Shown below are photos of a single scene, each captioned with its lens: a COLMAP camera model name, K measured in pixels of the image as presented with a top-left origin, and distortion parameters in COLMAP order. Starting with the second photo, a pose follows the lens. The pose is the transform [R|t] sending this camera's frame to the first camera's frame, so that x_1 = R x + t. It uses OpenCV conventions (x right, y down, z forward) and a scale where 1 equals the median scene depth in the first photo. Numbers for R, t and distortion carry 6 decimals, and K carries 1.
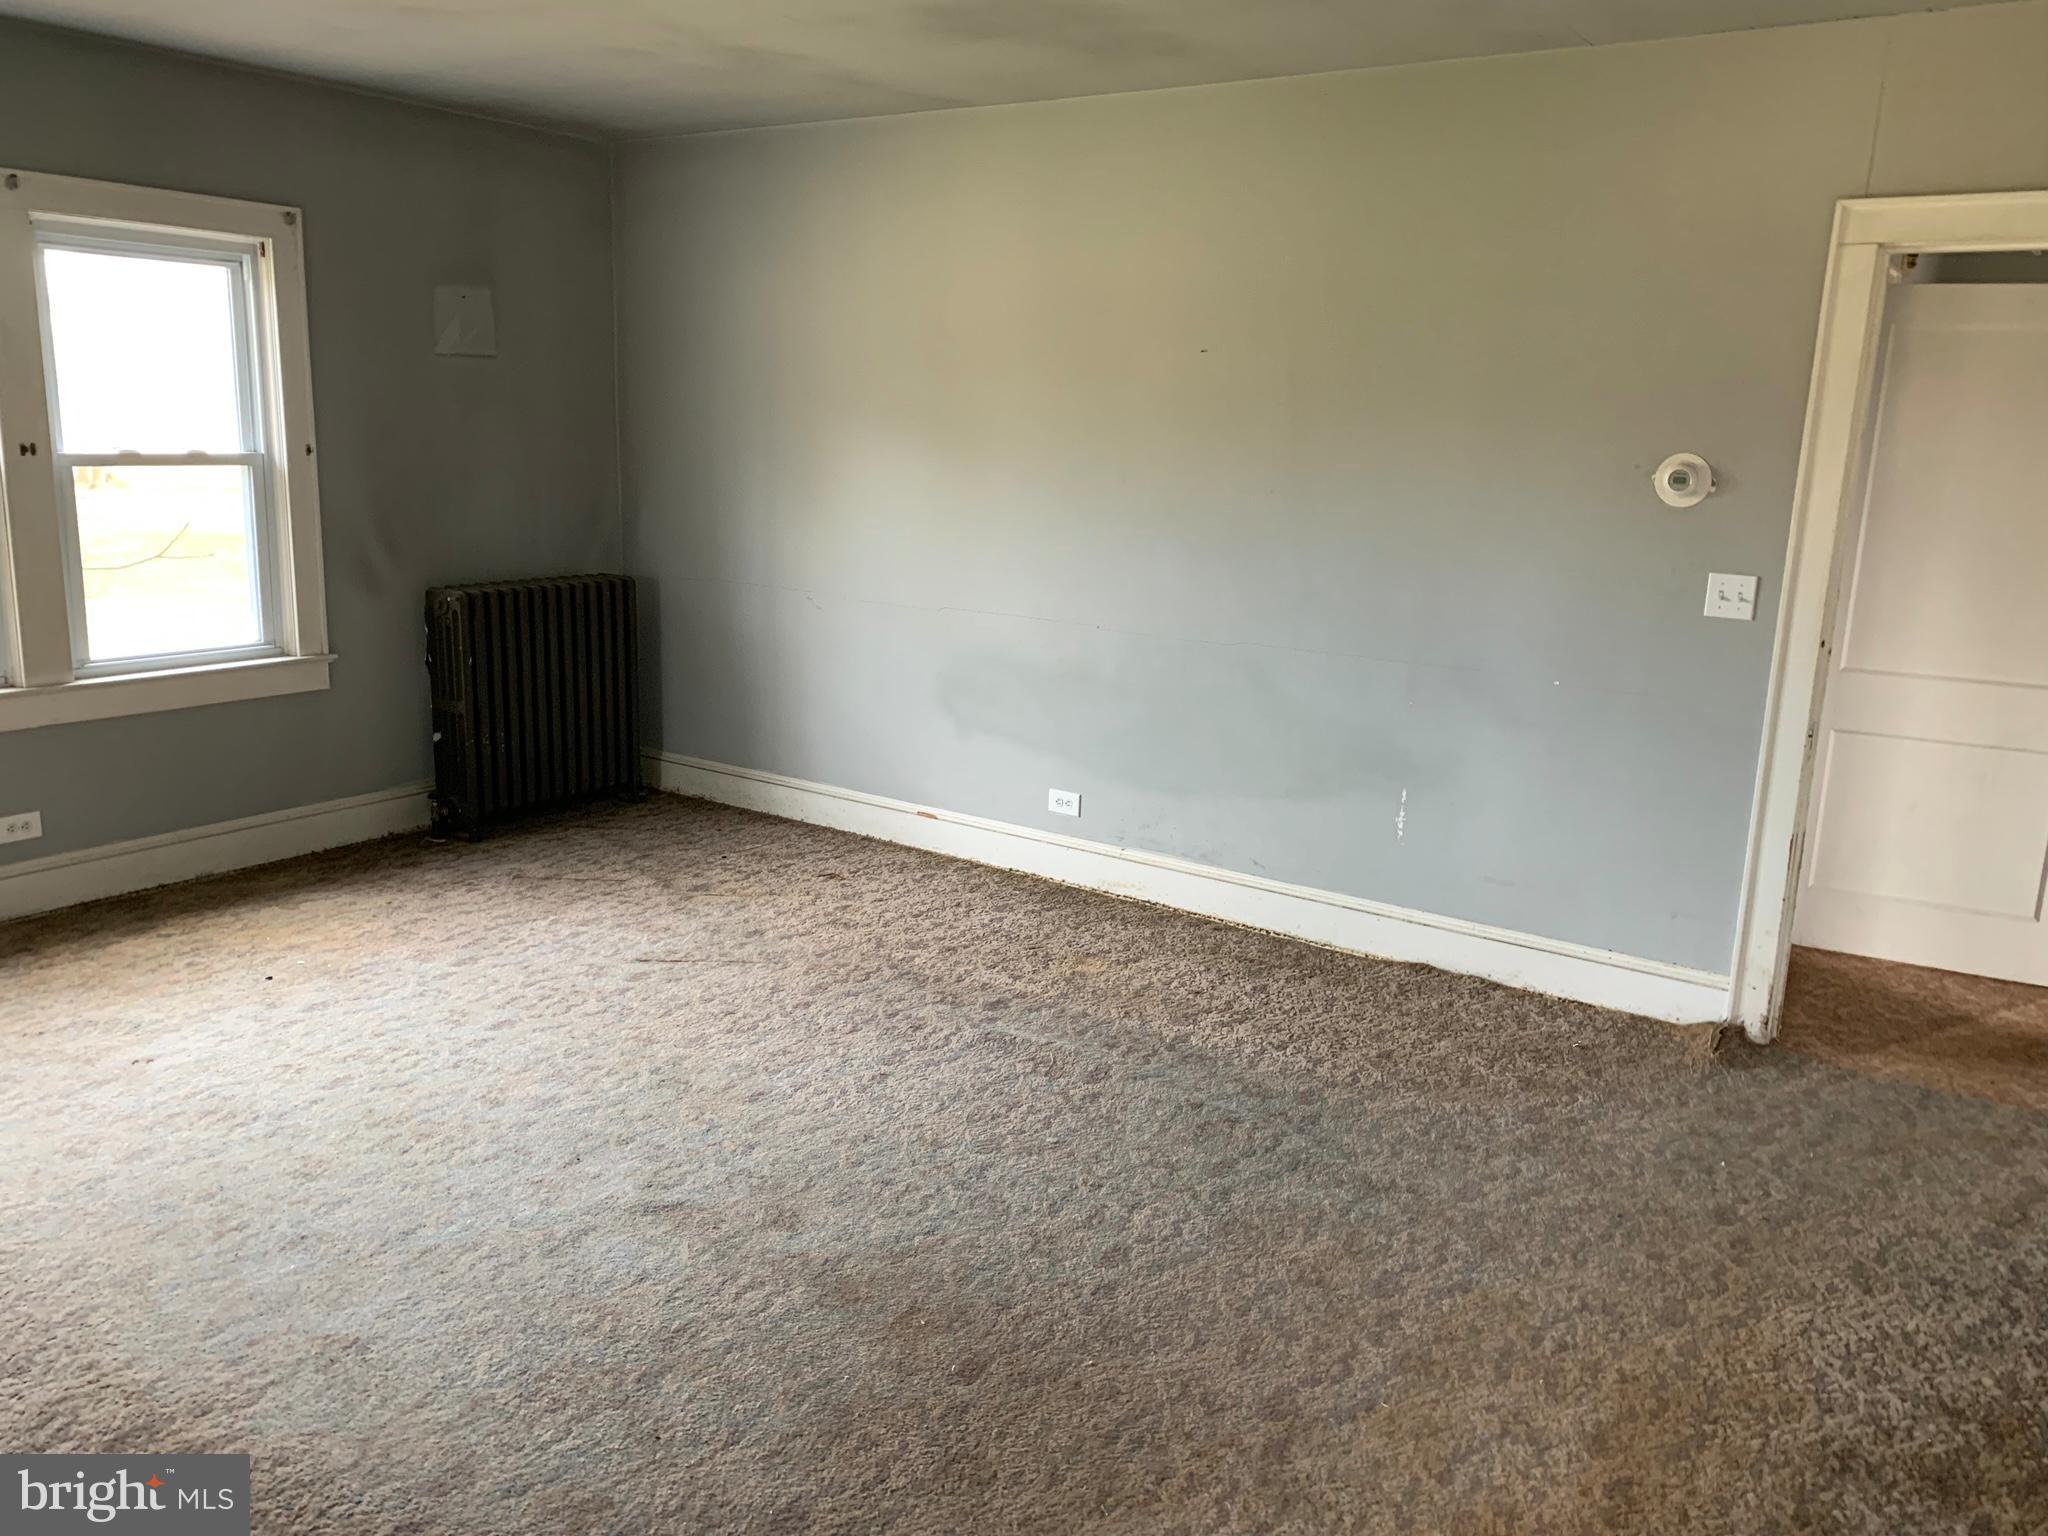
lens RADIAL K [[1563.8, 0, 1008.7], [0, 1563.8, 746.8], [0, 0, 1]] dist [0.000218, 0.008867]
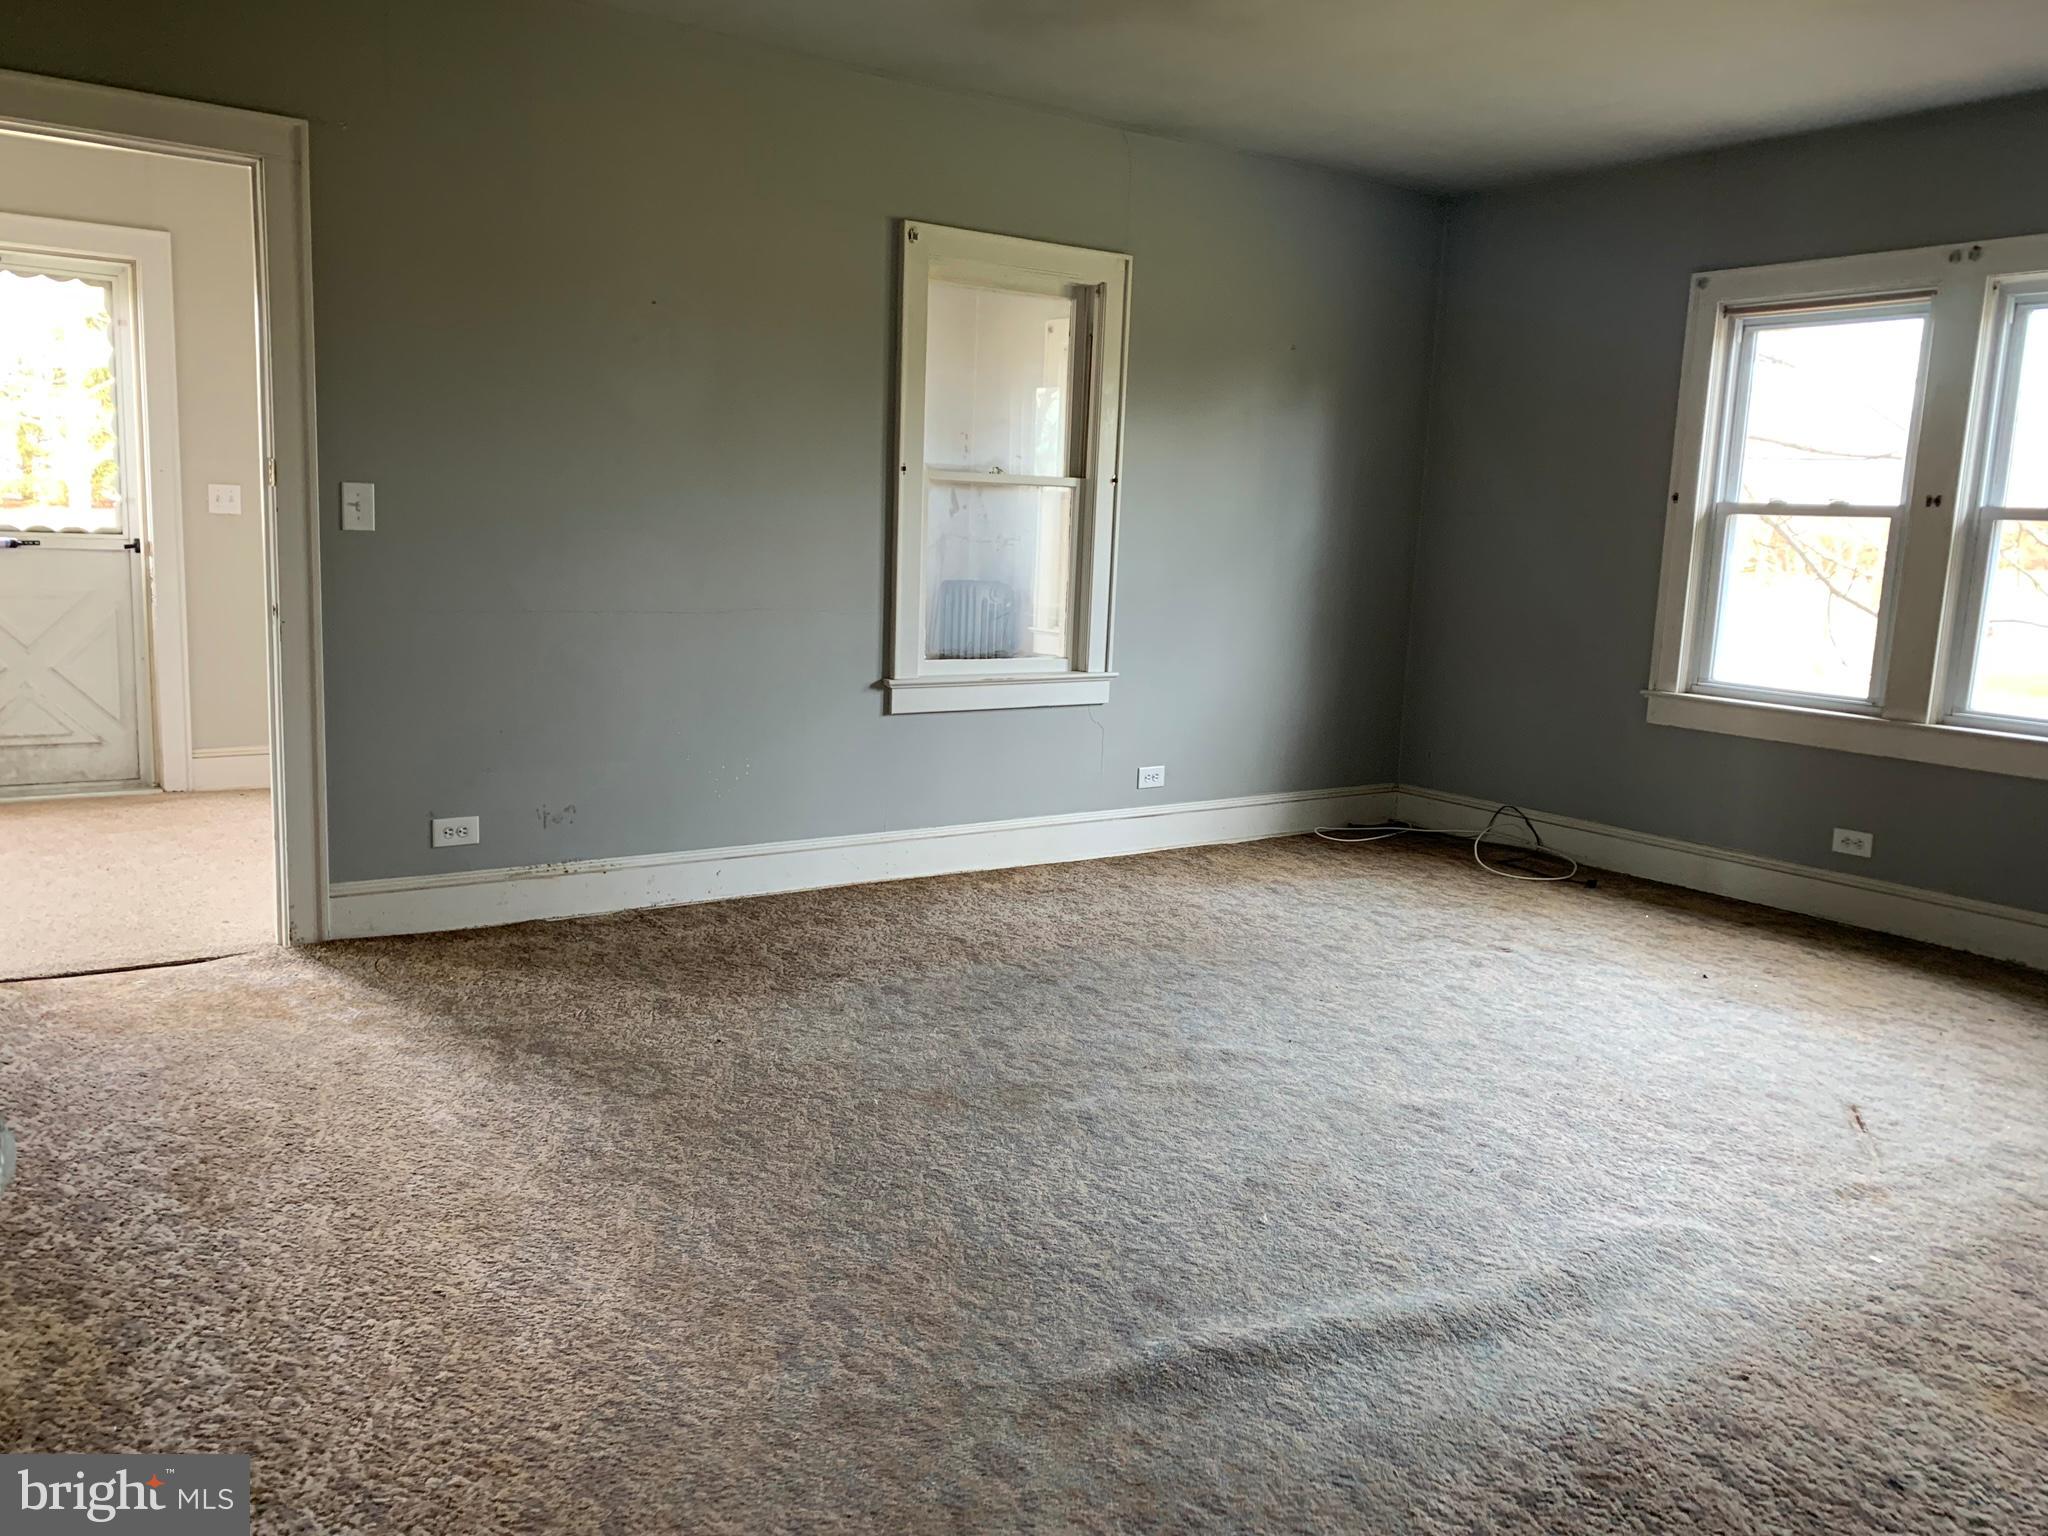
lens RADIAL K [[1563.8, 0, 1008.7], [0, 1563.8, 746.8], [0, 0, 1]] dist [0.000218, 0.008867]
pose [[-0.337787, 0.088411, -0.937061, 0.657579], [-0.252779, 0.950481, 0.180797, -0.069656], [0.906644, 0.297941, -0.298711, 0.866764]]
